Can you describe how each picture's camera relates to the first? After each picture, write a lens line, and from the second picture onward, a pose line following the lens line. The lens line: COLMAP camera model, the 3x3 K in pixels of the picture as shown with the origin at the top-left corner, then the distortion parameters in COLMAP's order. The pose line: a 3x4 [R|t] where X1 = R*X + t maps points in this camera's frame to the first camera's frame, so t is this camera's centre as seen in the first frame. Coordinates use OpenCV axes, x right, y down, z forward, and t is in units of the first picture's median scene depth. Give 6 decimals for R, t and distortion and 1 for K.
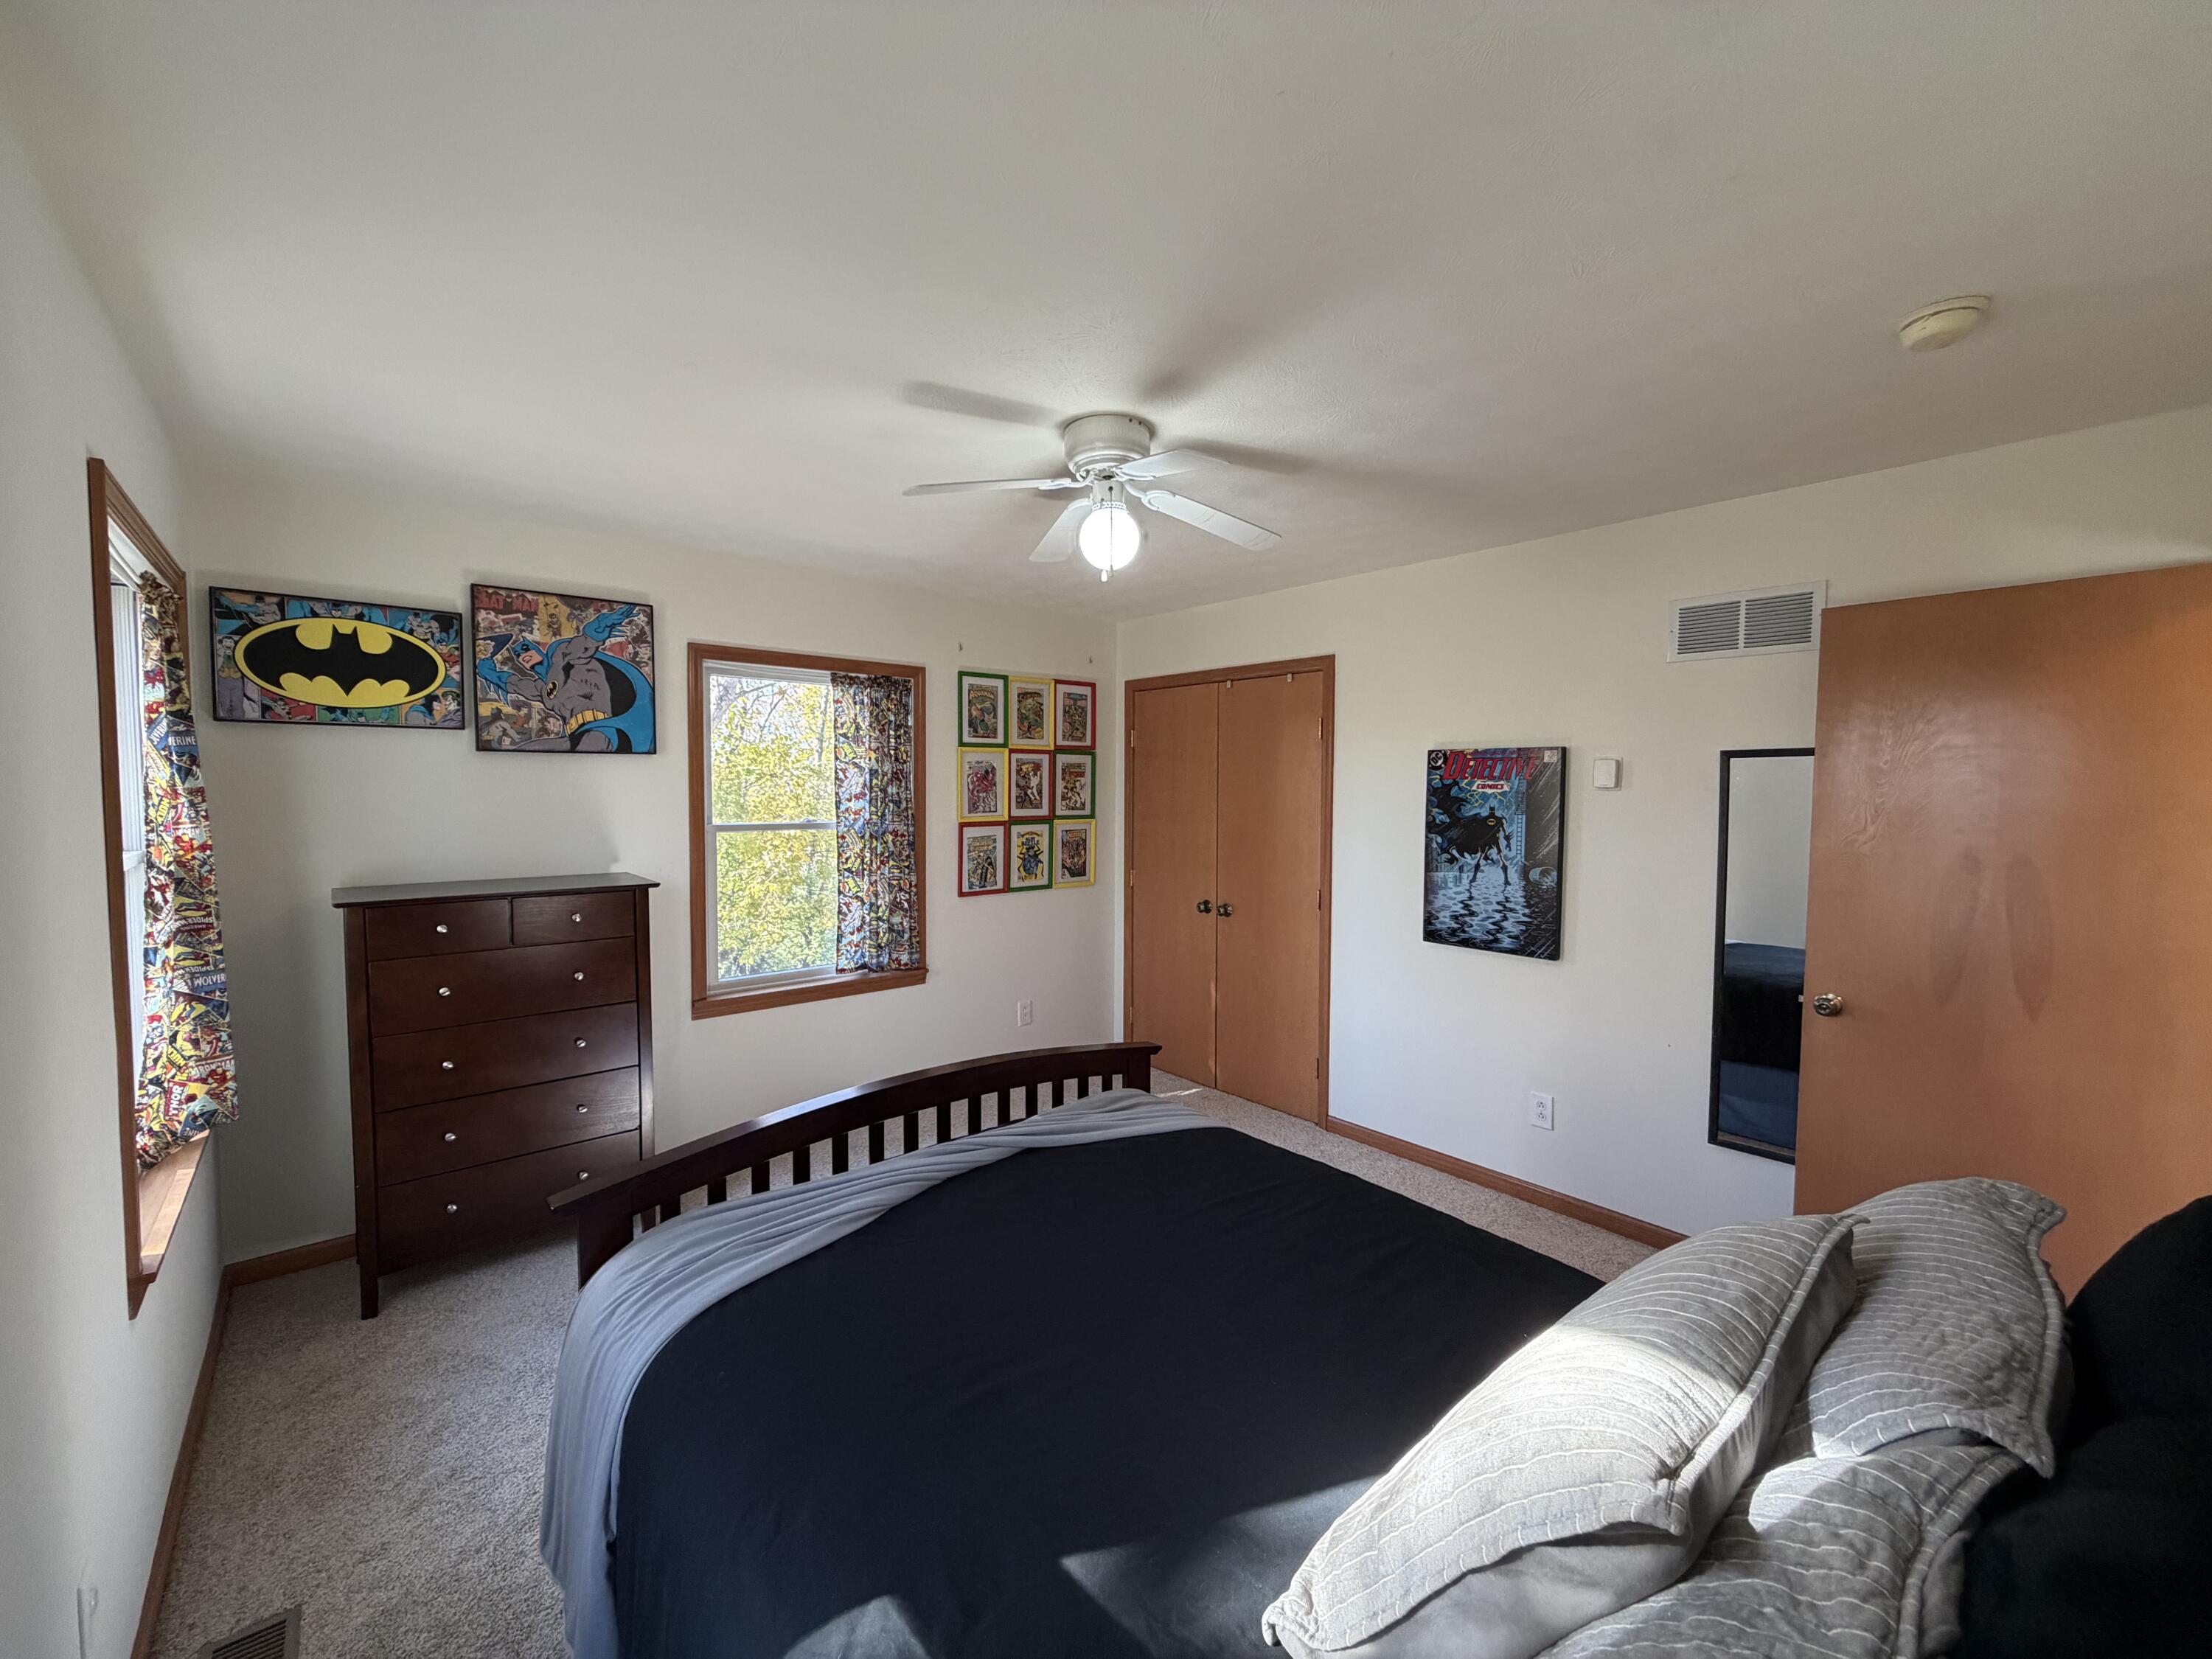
lens RADIAL K [[878.8, 0, 1110.6], [0, 878.8, 826.2], [0, 0, 1]] dist [-0.002840, 0.000116]
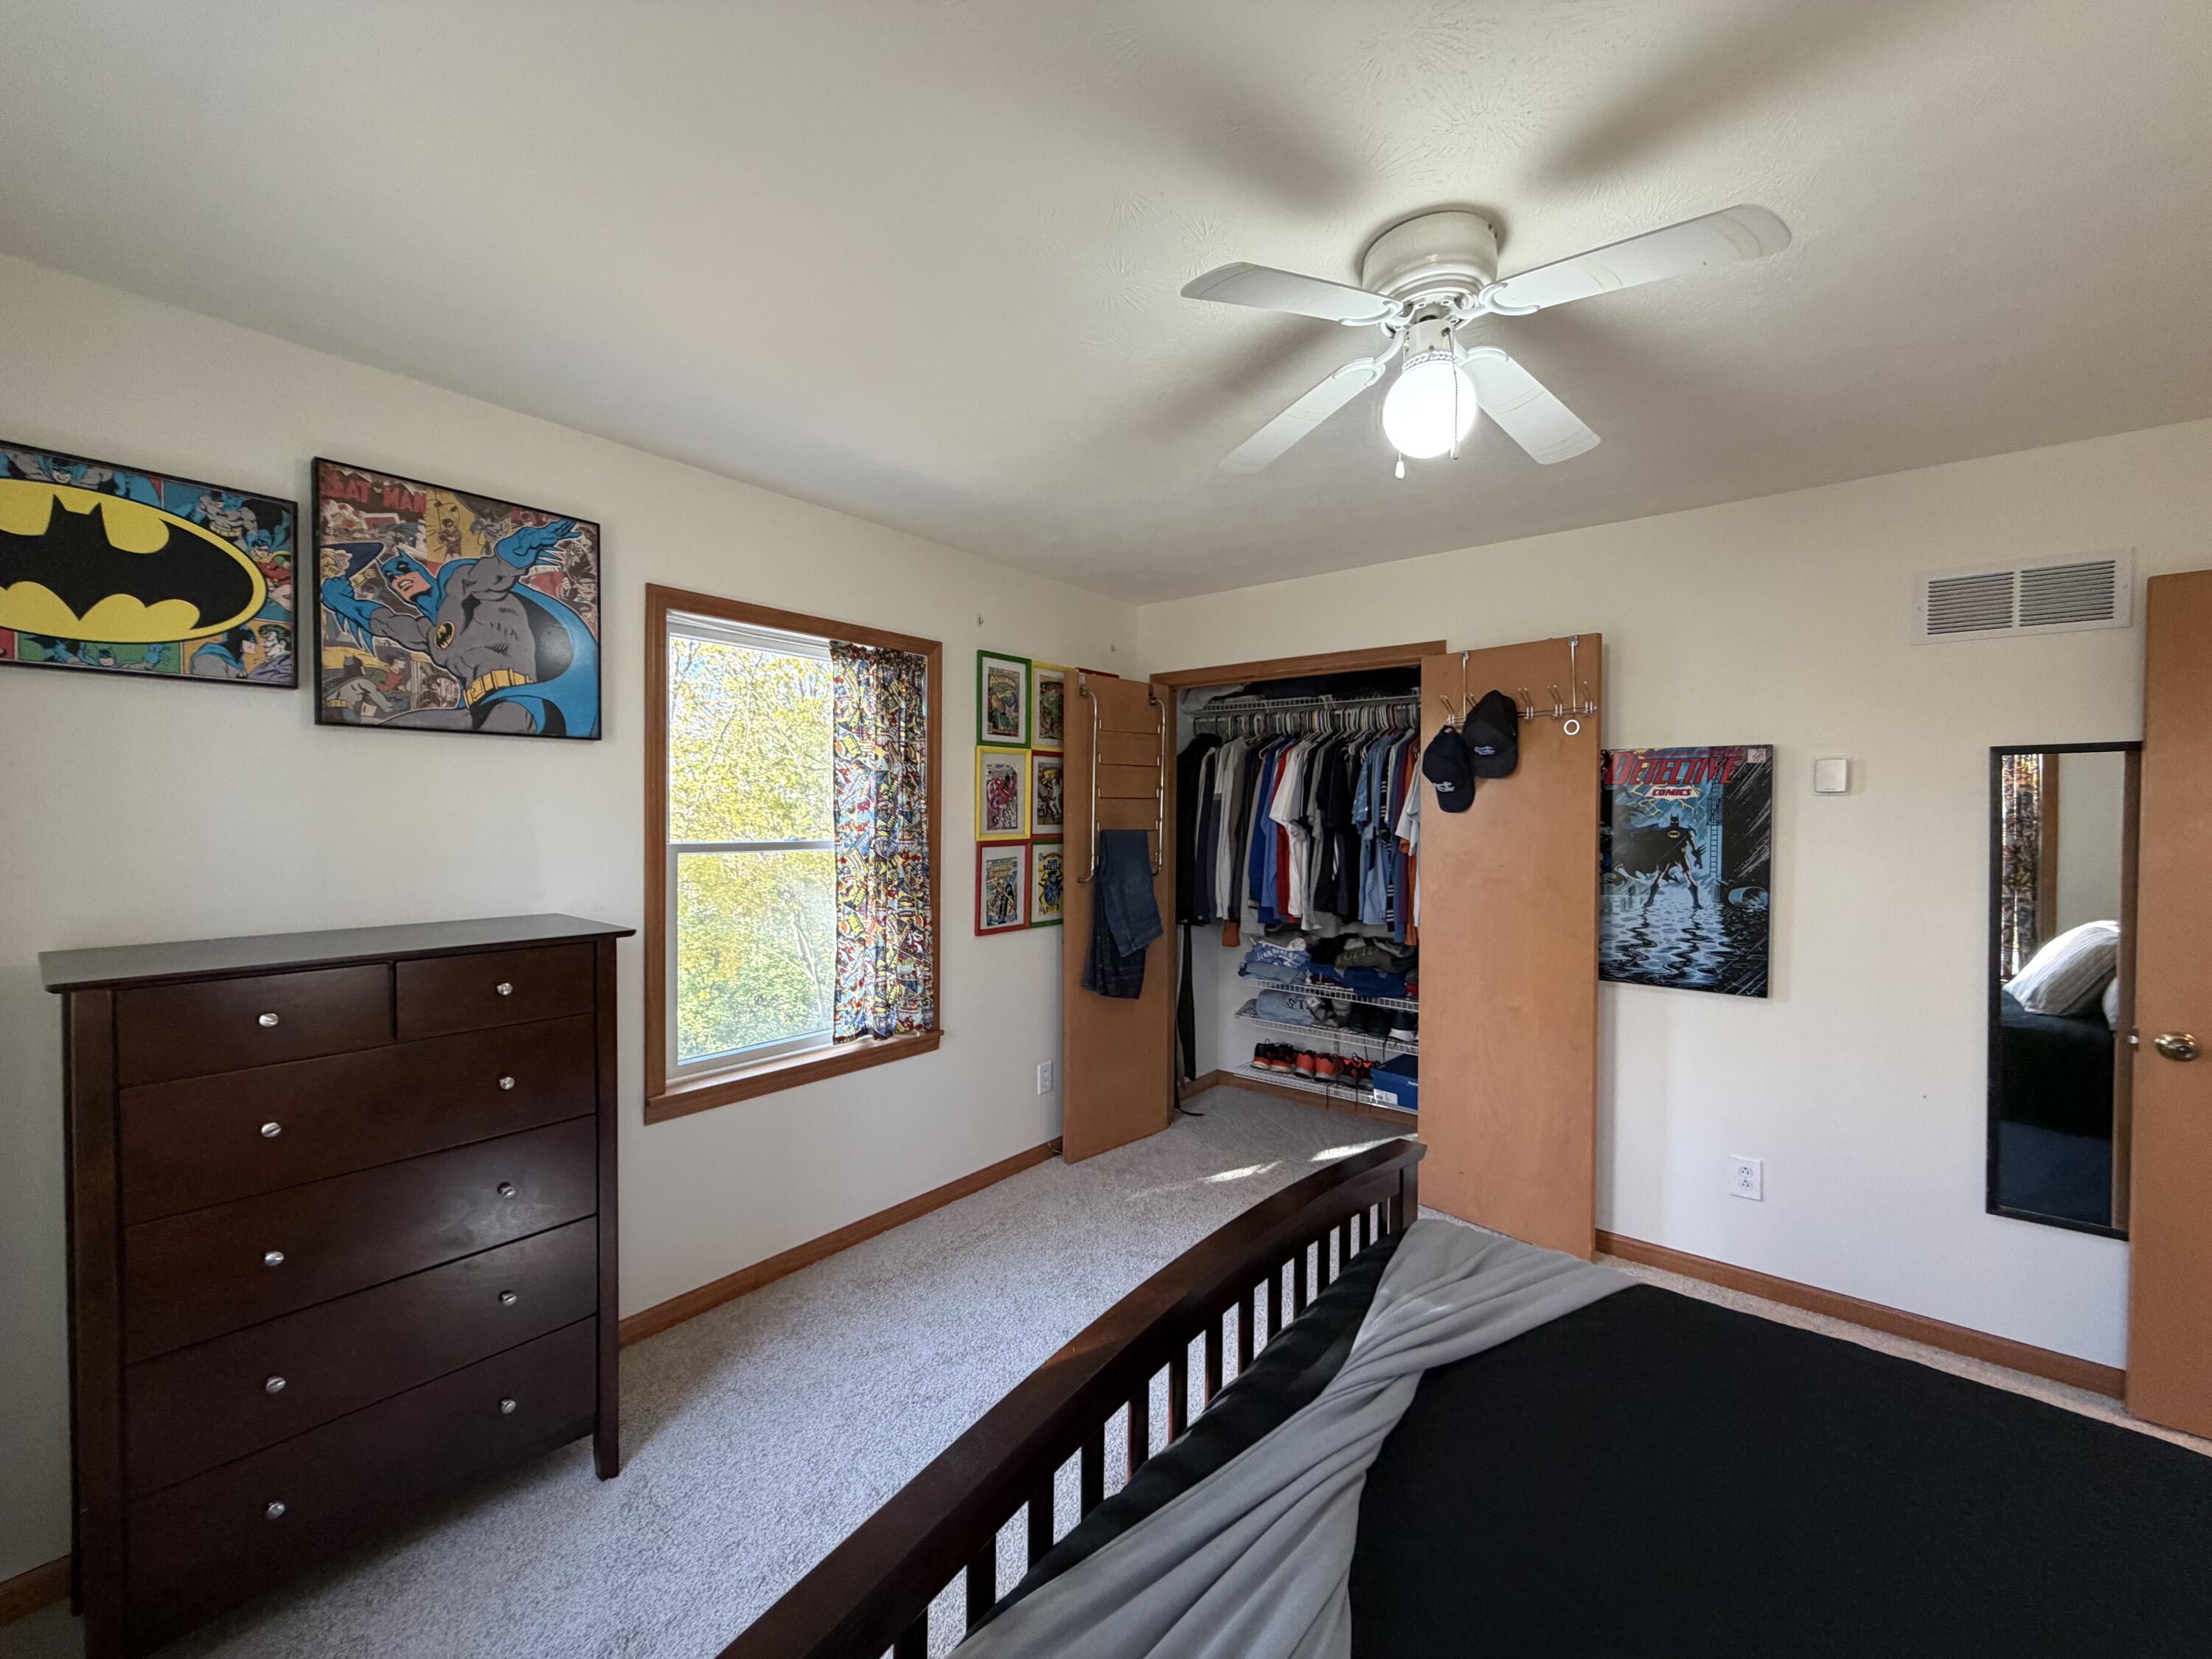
lens RADIAL K [[878.8, 0, 1110.2], [0, 878.8, 827.4], [0, 0, 1]] dist [-0.002840, 0.000116]
pose [[0.985291, -0.002041, 0.170870, -0.249365], [0.006988, 0.999573, -0.028360, 0.008653], [-0.170740, 0.029137, 0.984885, 0.265486]]
